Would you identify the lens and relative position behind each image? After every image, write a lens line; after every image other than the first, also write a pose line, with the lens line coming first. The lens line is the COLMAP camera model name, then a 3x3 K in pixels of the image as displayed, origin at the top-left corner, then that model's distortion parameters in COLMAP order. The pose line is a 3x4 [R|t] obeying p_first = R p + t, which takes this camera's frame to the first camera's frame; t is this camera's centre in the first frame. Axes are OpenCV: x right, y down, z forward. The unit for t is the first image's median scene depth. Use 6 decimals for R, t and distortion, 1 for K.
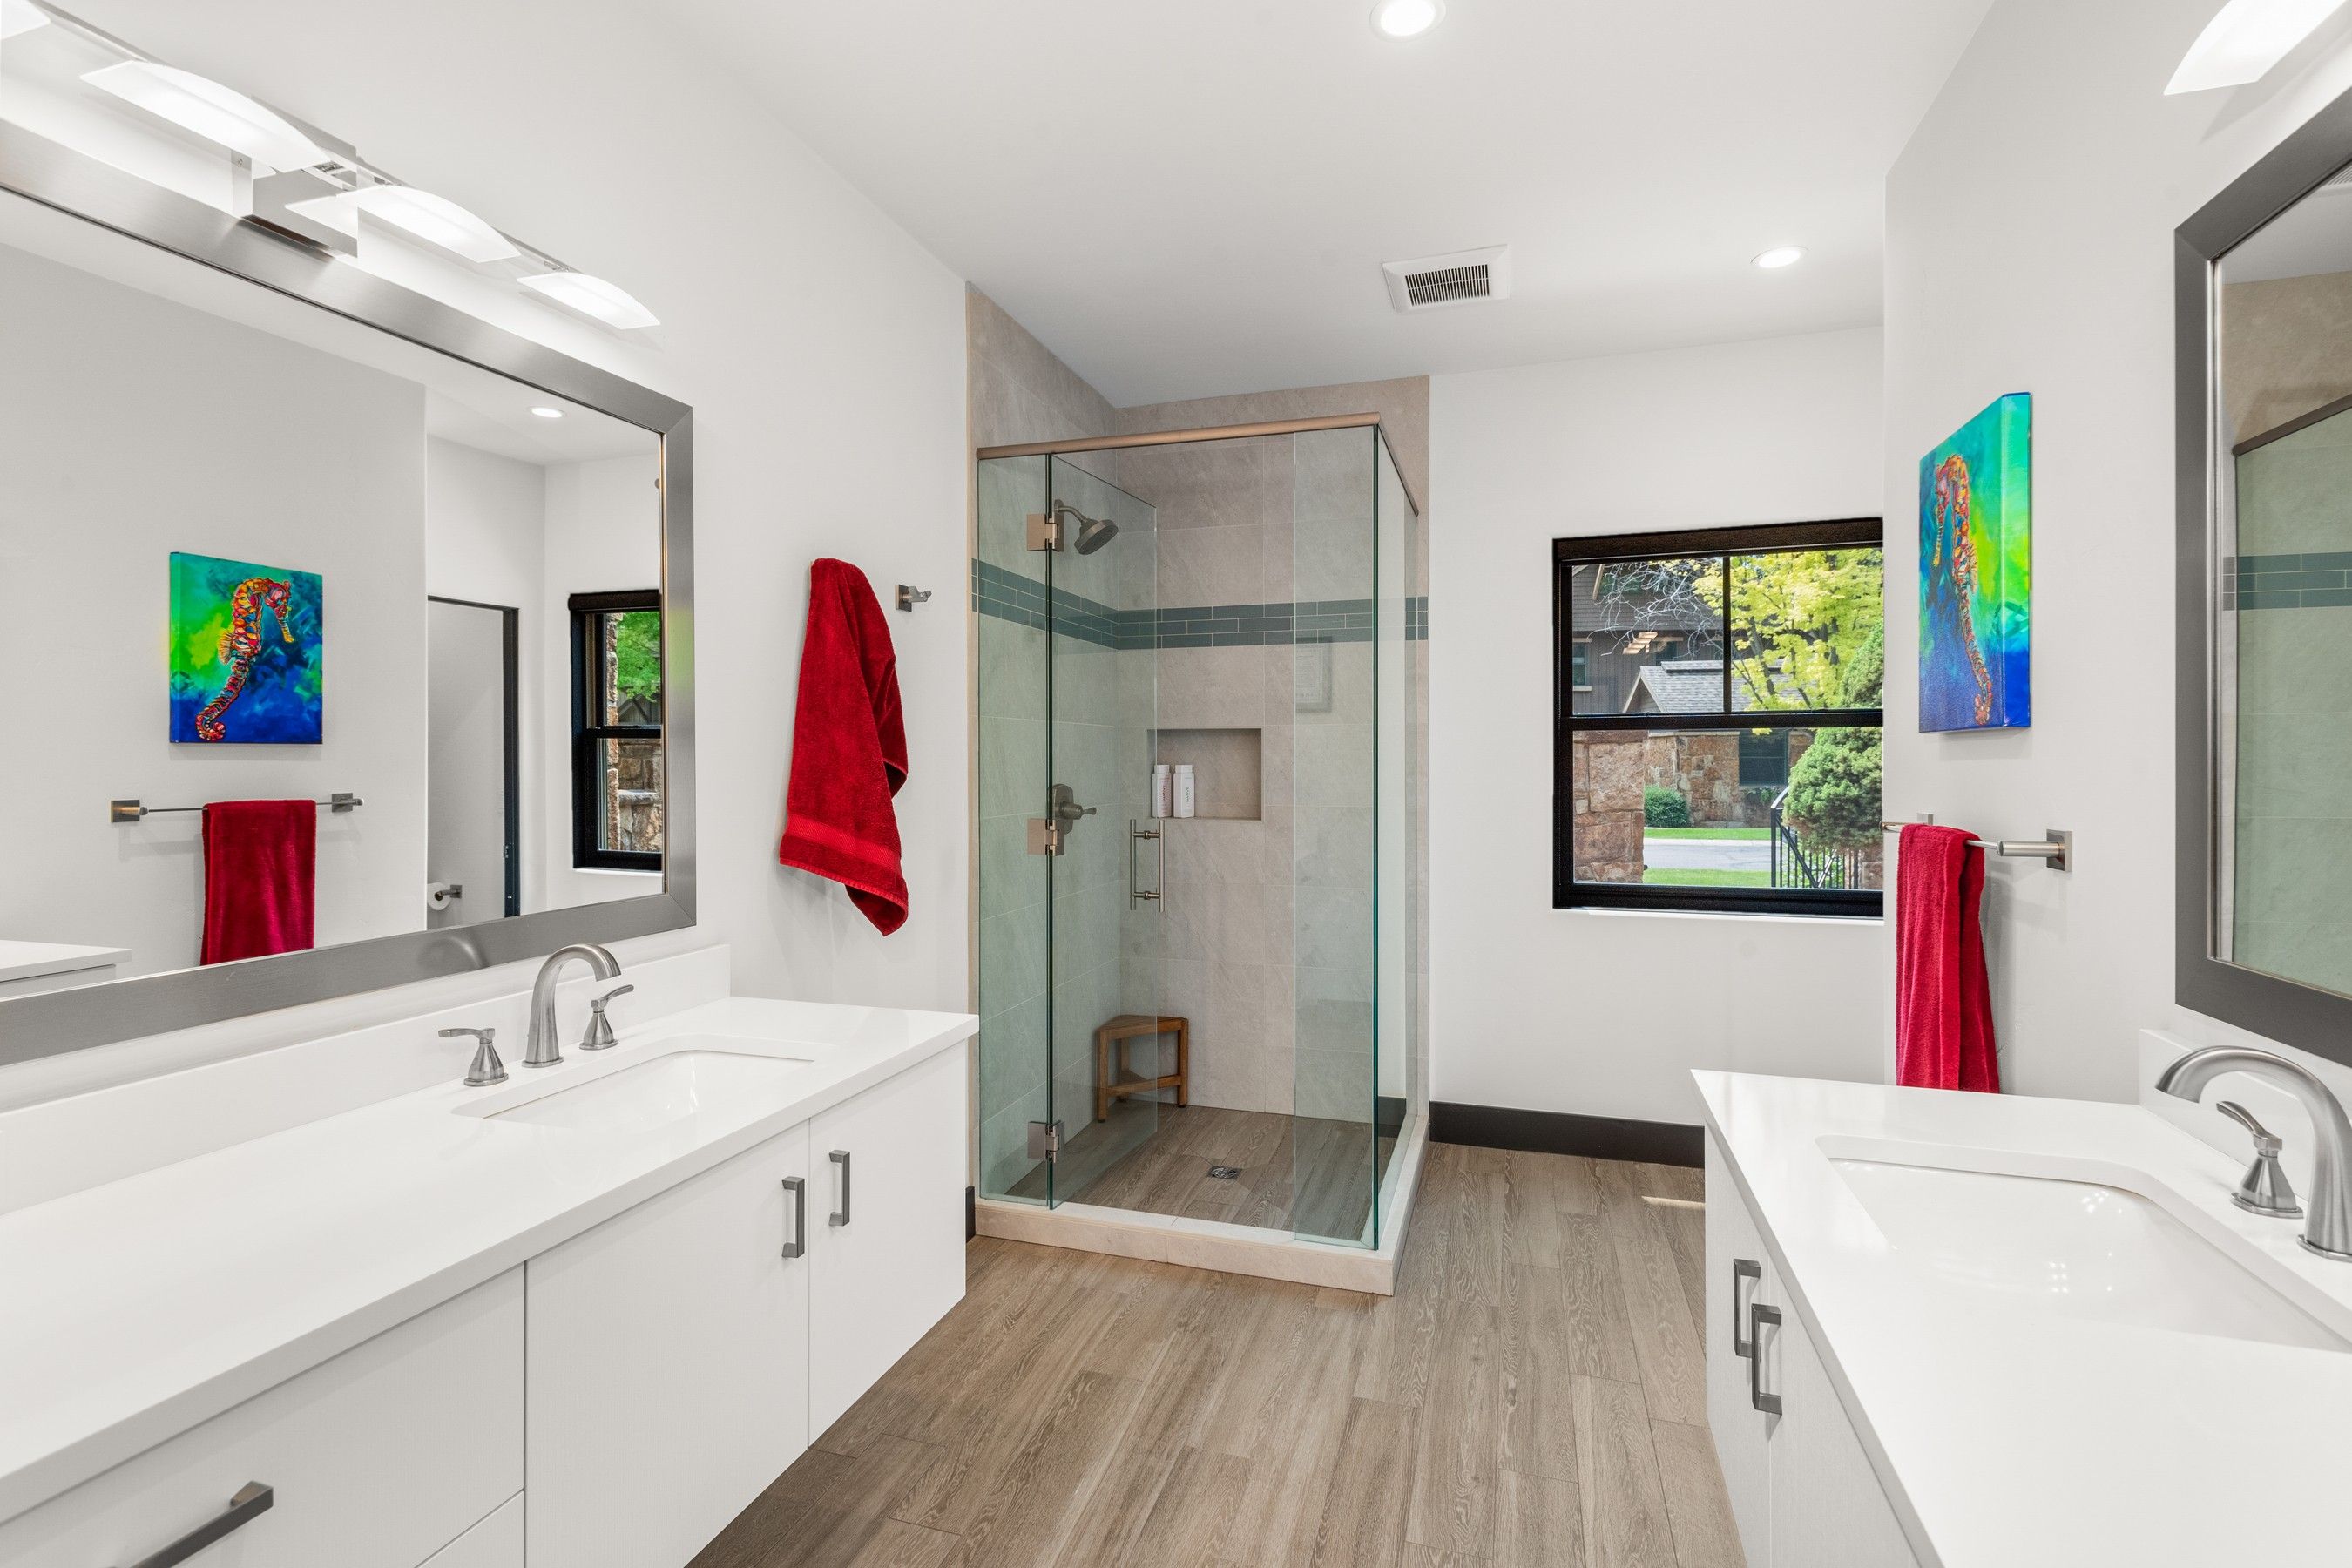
lens RADIAL K [[1088.1, 0, 1178.5], [0, 1088.1, 789.4], [0, 0, 1]] dist [0.003640, -0.005026]
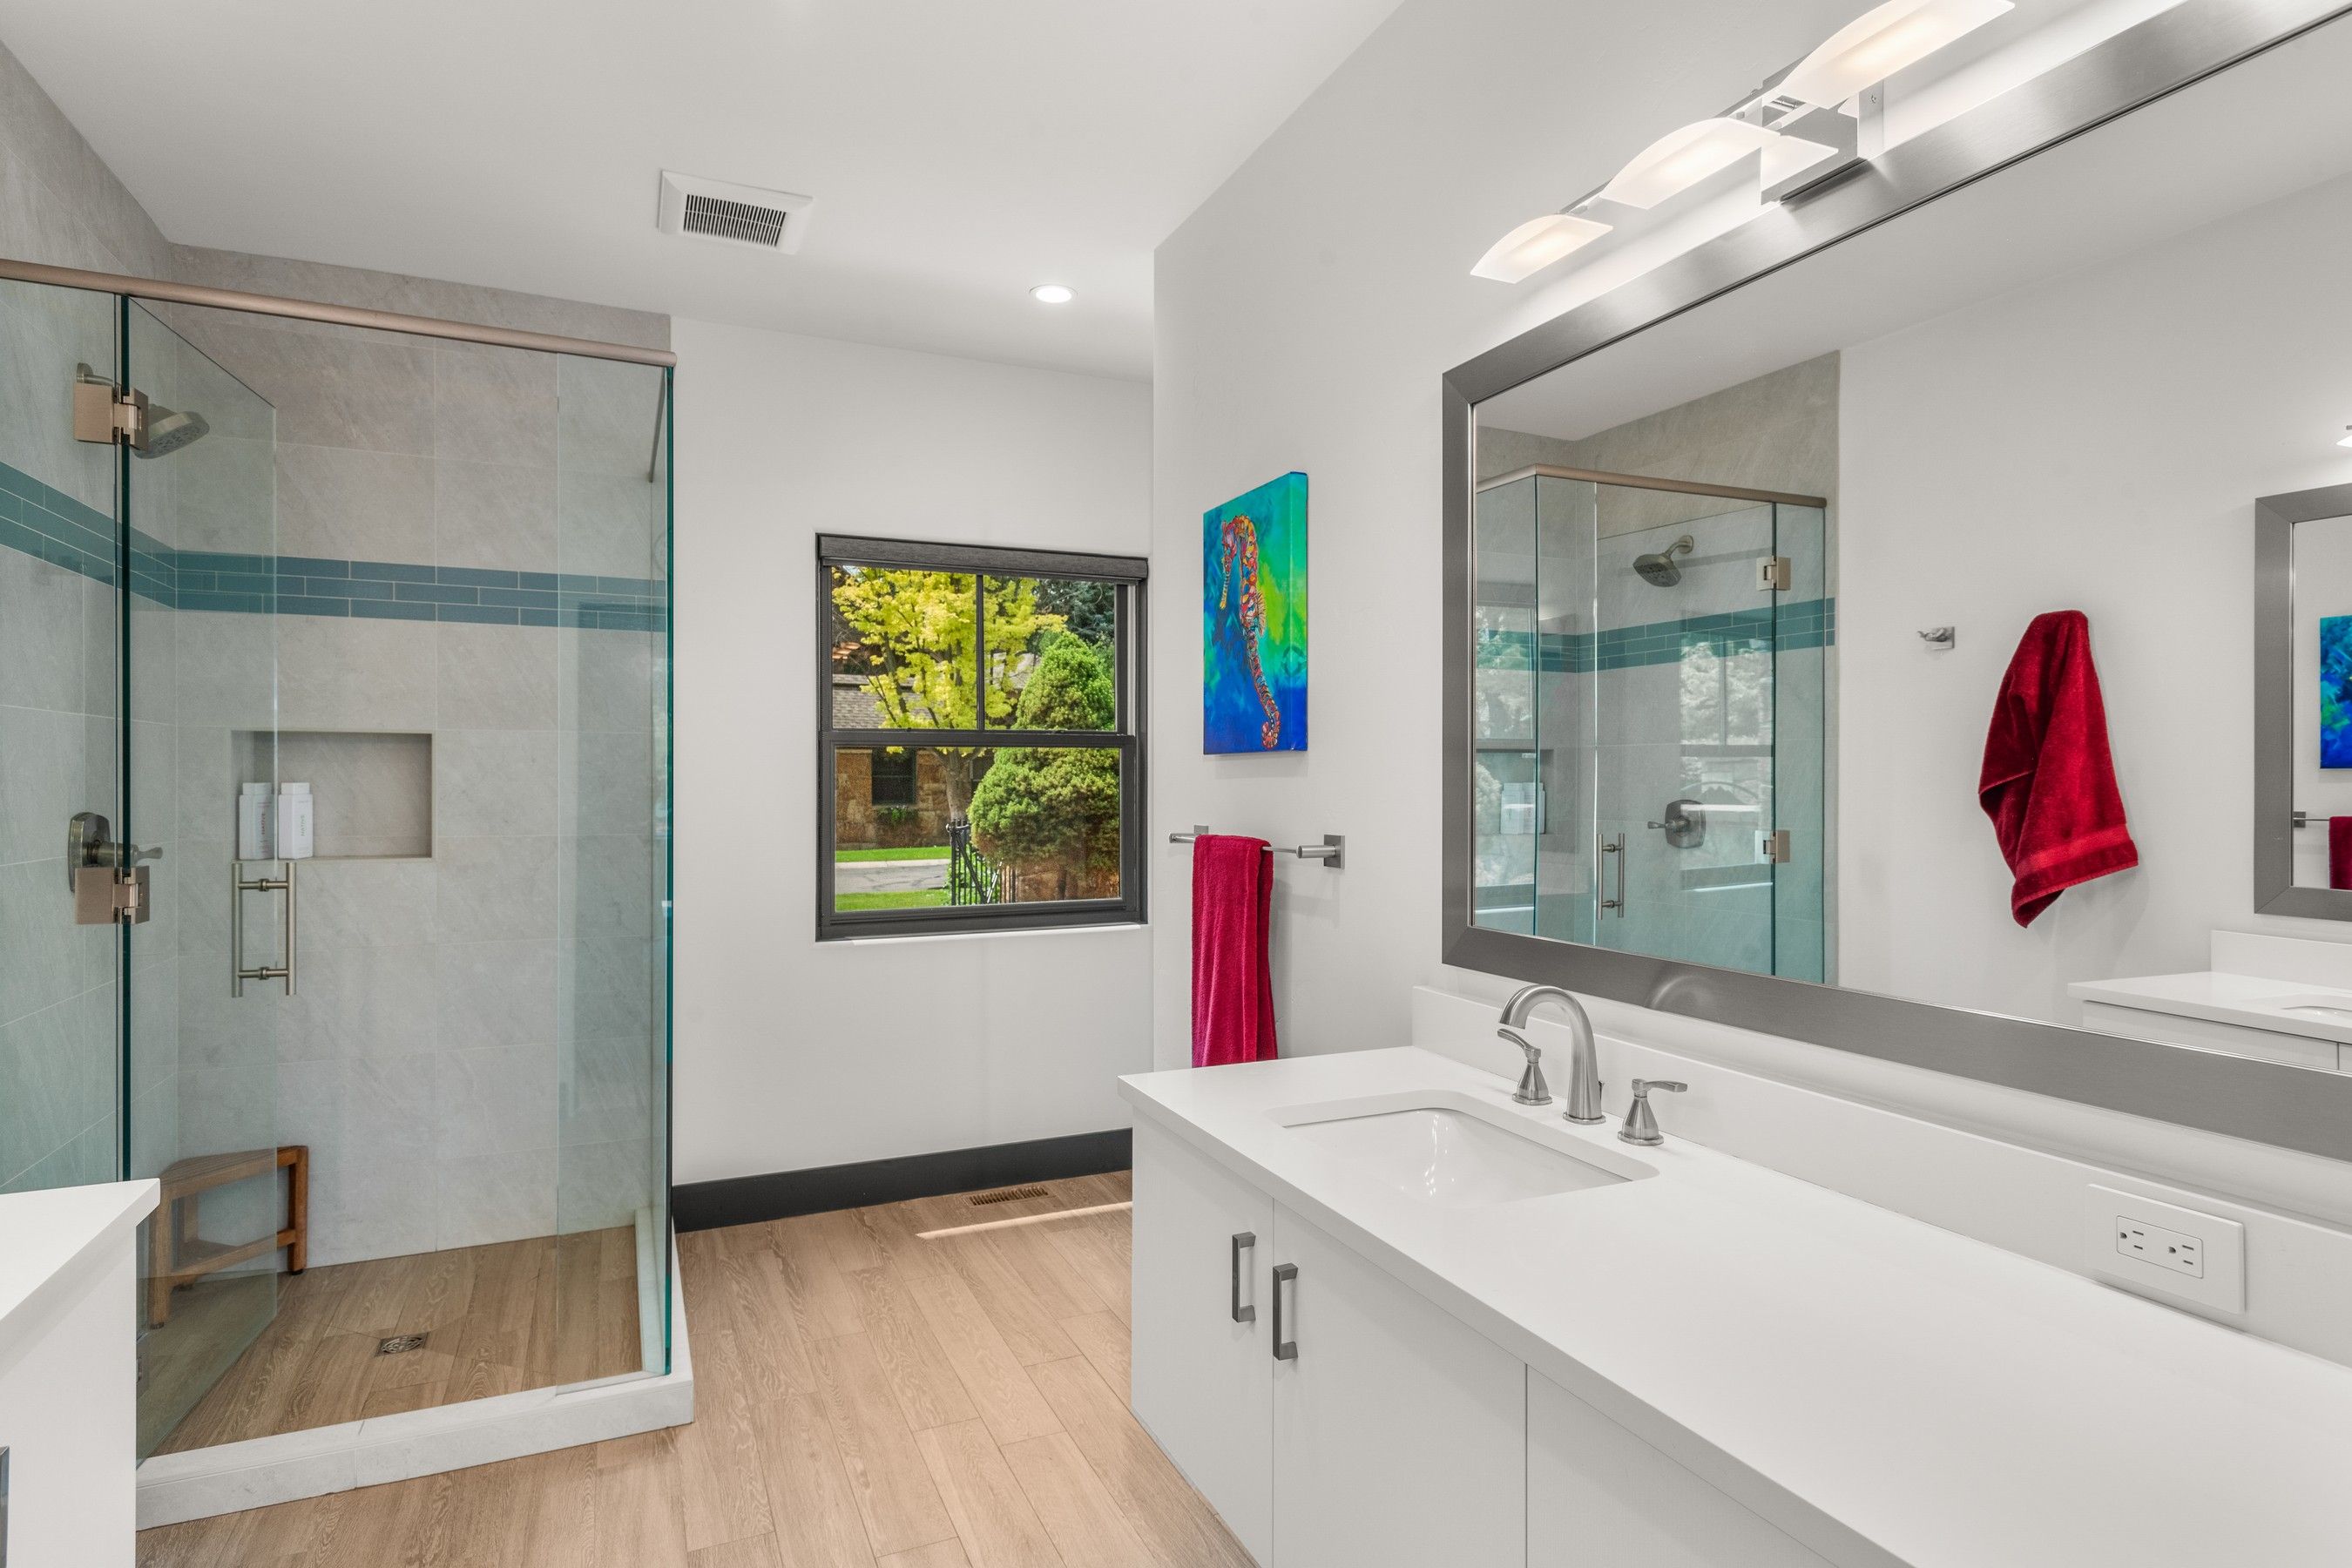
lens RADIAL K [[1229.5, 0, 1179.7], [0, 1229.5, 813.5], [0, 0, 1]] dist [-0.002740, -0.002892]
pose [[0.738399, -0.016124, 0.674171, -0.121217], [0.015308, 0.999857, 0.007147, 0.000128], [-0.674190, 0.005042, 0.738540, 0.043937]]
